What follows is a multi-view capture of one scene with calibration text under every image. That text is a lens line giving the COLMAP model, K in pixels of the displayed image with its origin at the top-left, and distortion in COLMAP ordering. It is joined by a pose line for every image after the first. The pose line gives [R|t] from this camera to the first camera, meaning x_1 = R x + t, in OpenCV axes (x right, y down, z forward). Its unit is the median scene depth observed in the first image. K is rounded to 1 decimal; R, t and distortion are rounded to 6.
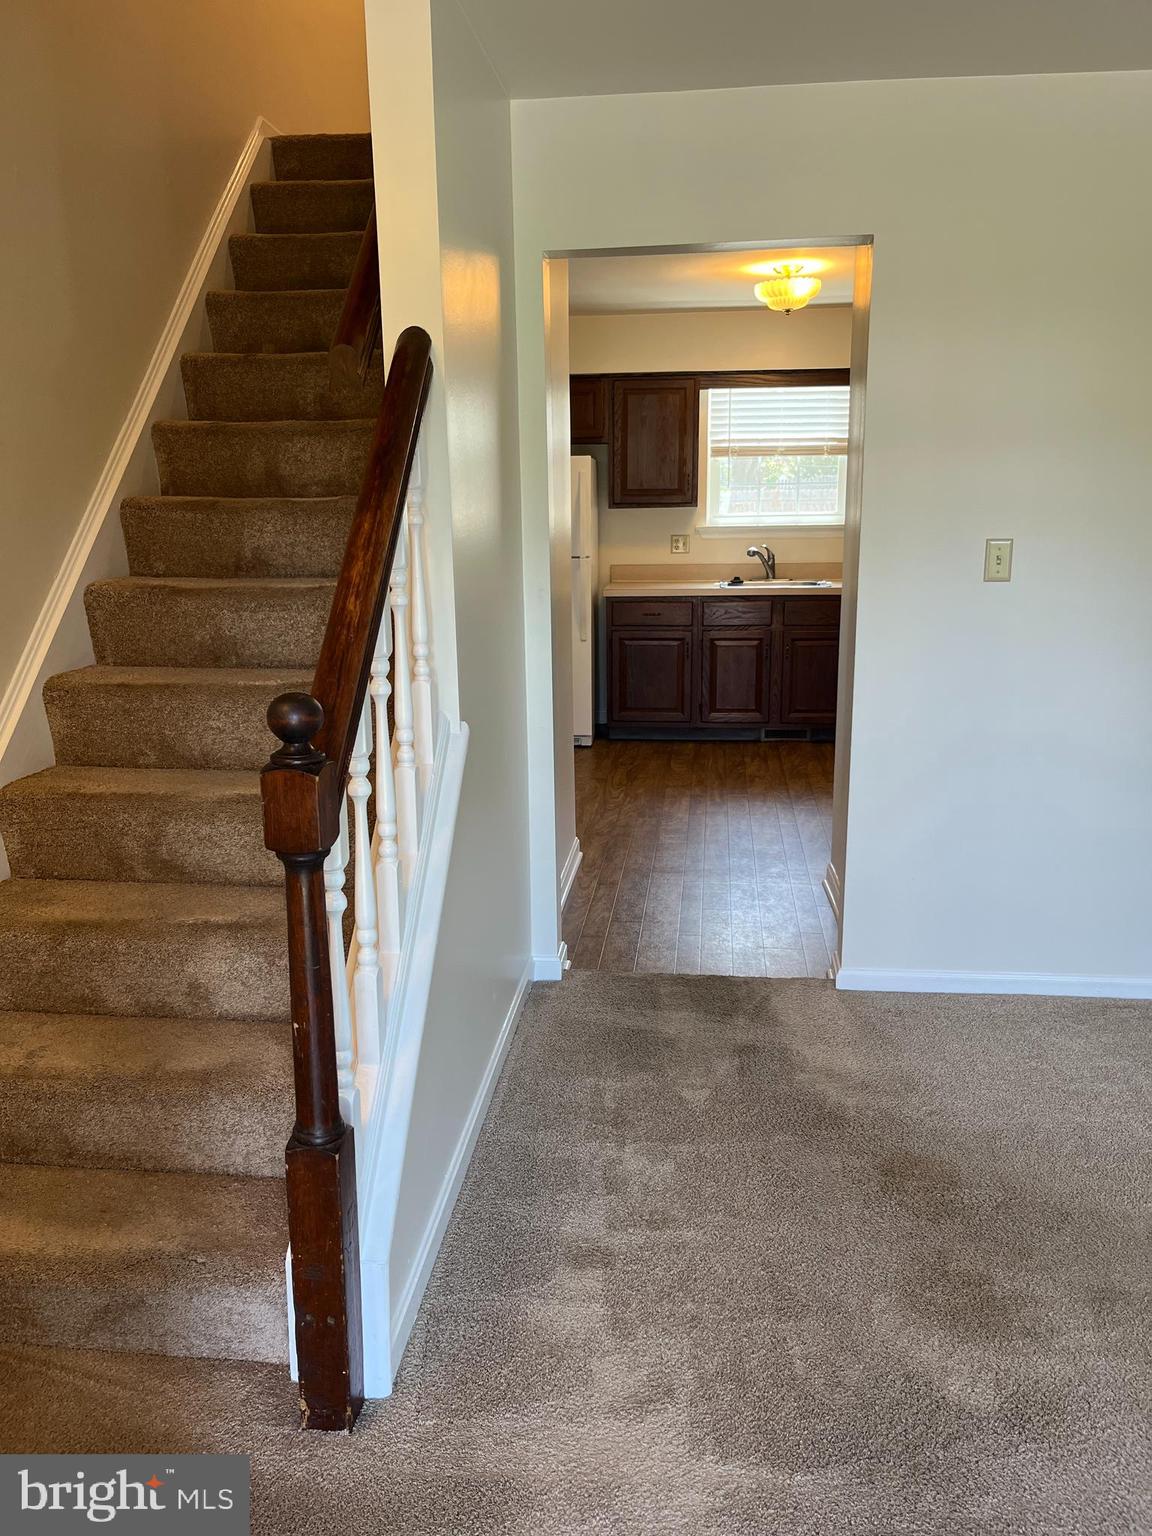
lens RADIAL K [[1163.8, 0, 564.3], [0, 1163.8, 769.1], [0, 0, 1]] dist [0.052117, -0.082435]
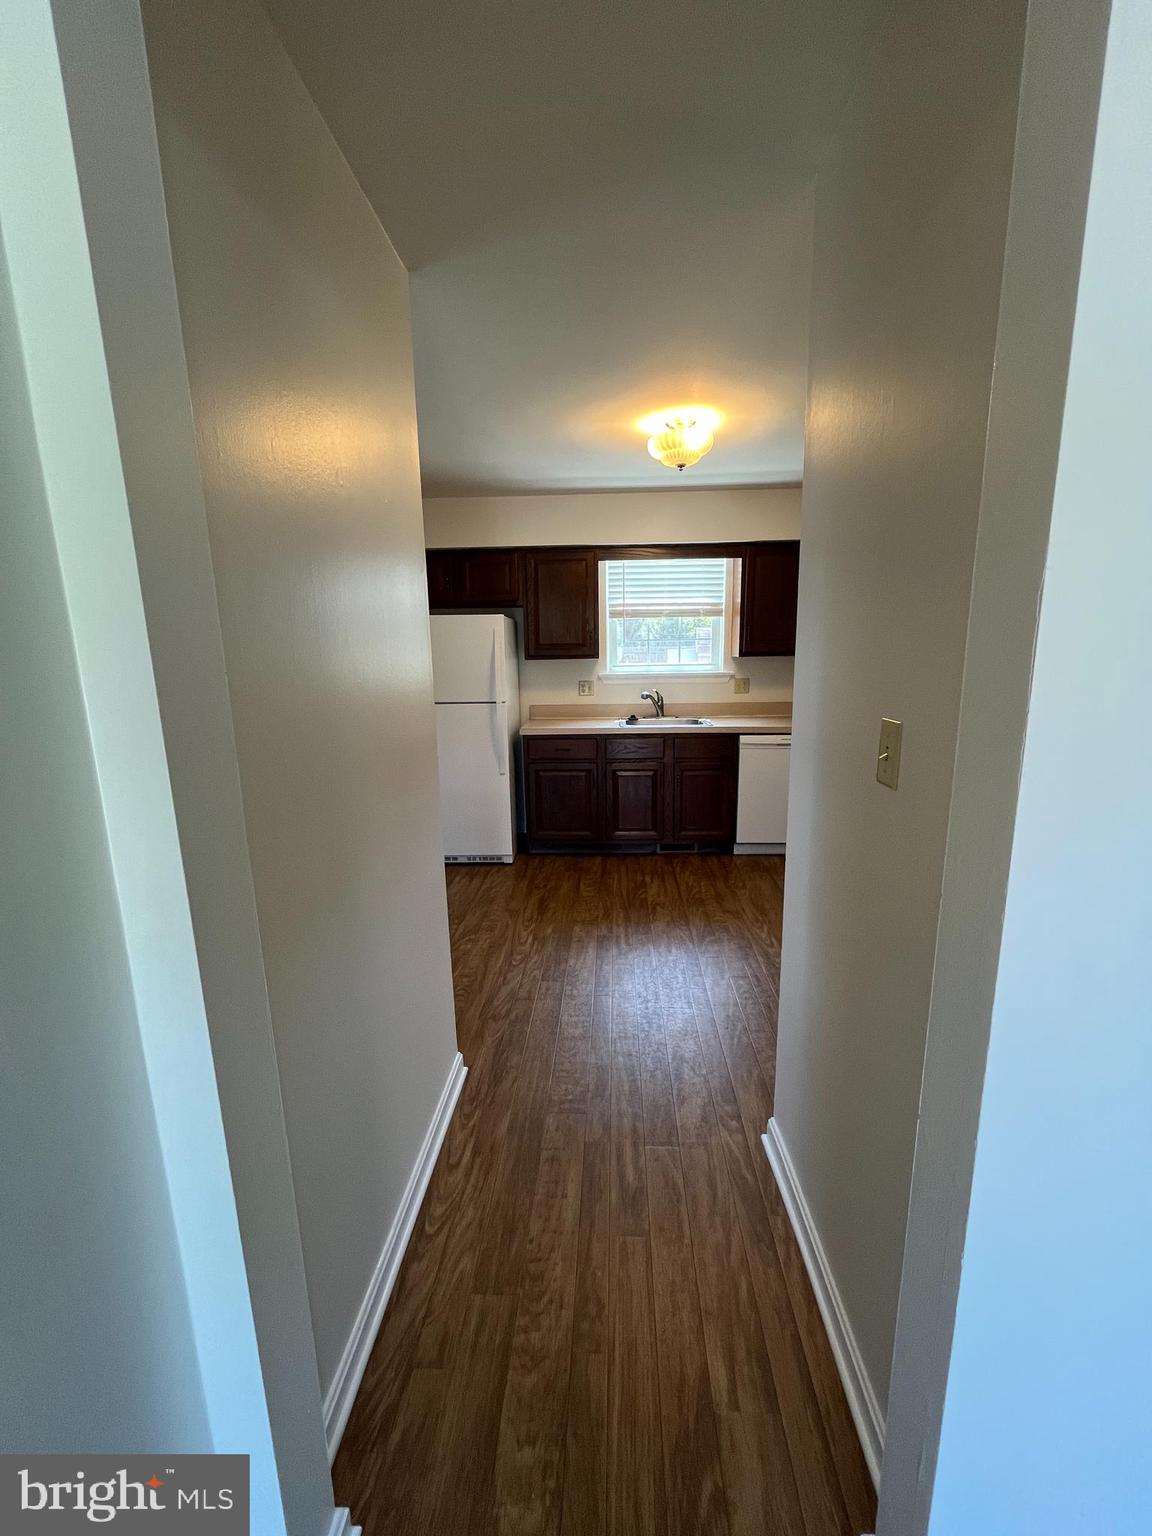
lens RADIAL K [[619.9, 0, 595.7], [0, 619.9, 761.8], [0, 0, 1]] dist [-0.003966, 0.000728]
pose [[0.995340, -0.018577, 0.094624, 0.049120], [0.023423, 0.998456, -0.050365, -0.087774], [-0.093542, 0.052347, 0.994238, 0.377276]]
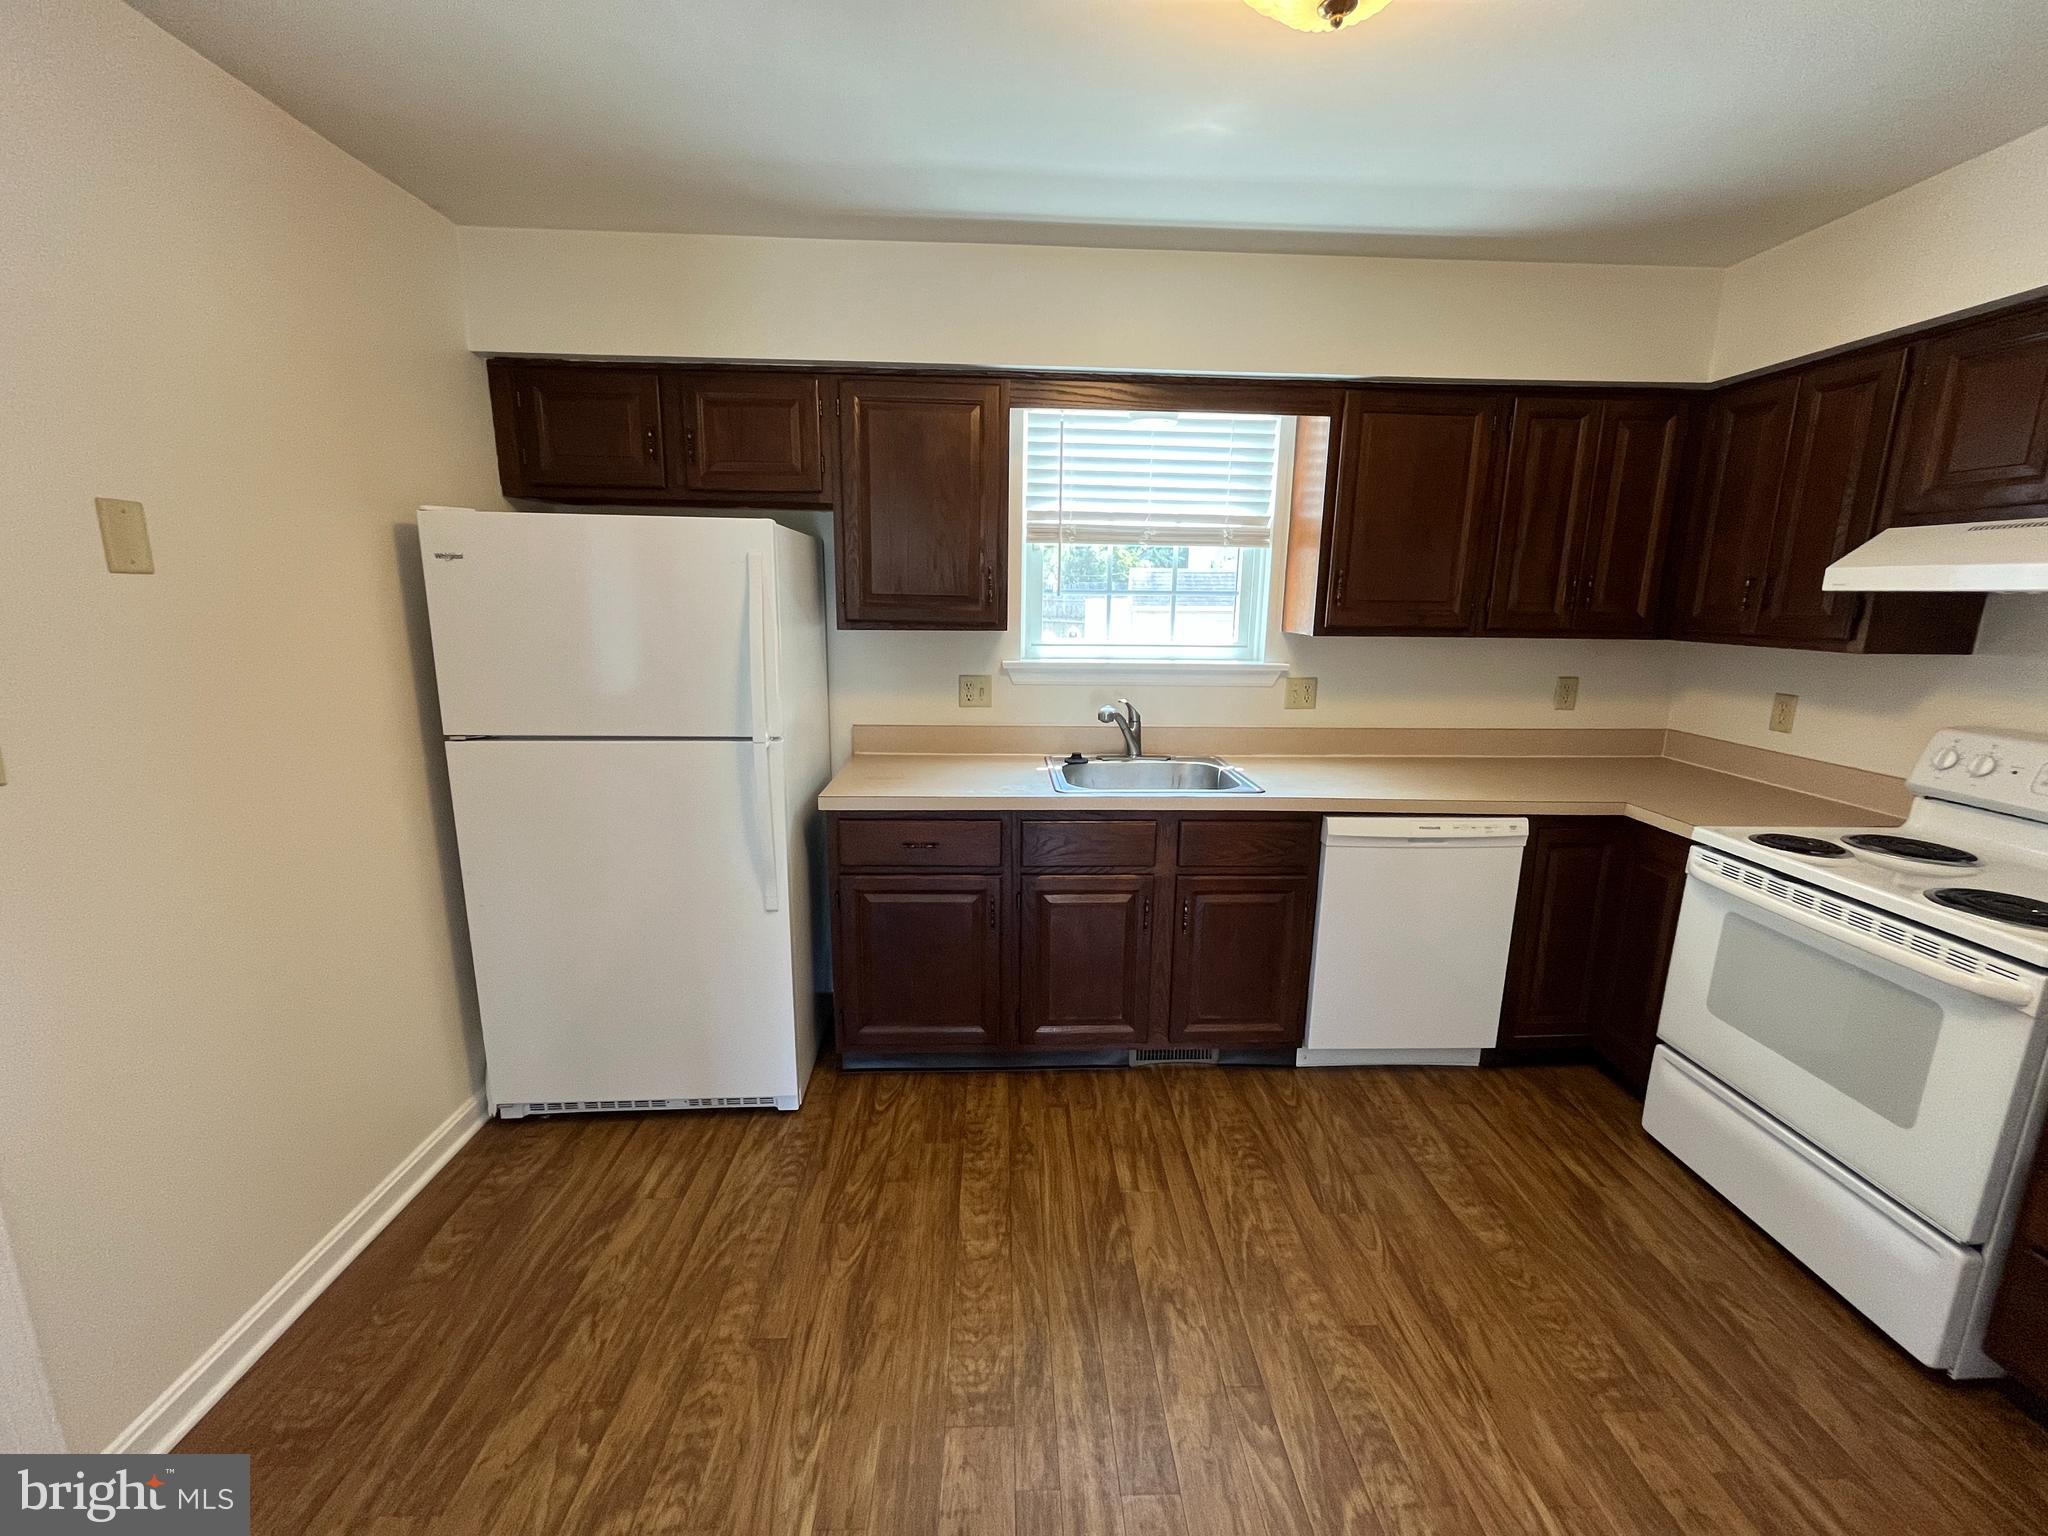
lens RADIAL K [[826.5, 0, 1034.6], [0, 826.5, 758.2], [0, 0, 1]] dist [-0.003966, 0.000728]
pose [[0.985524, -0.007033, 0.169389, 0.063127], [0.013374, 0.999251, -0.036319, -0.154505], [-0.169007, 0.038059, 0.984880, 0.635326]]
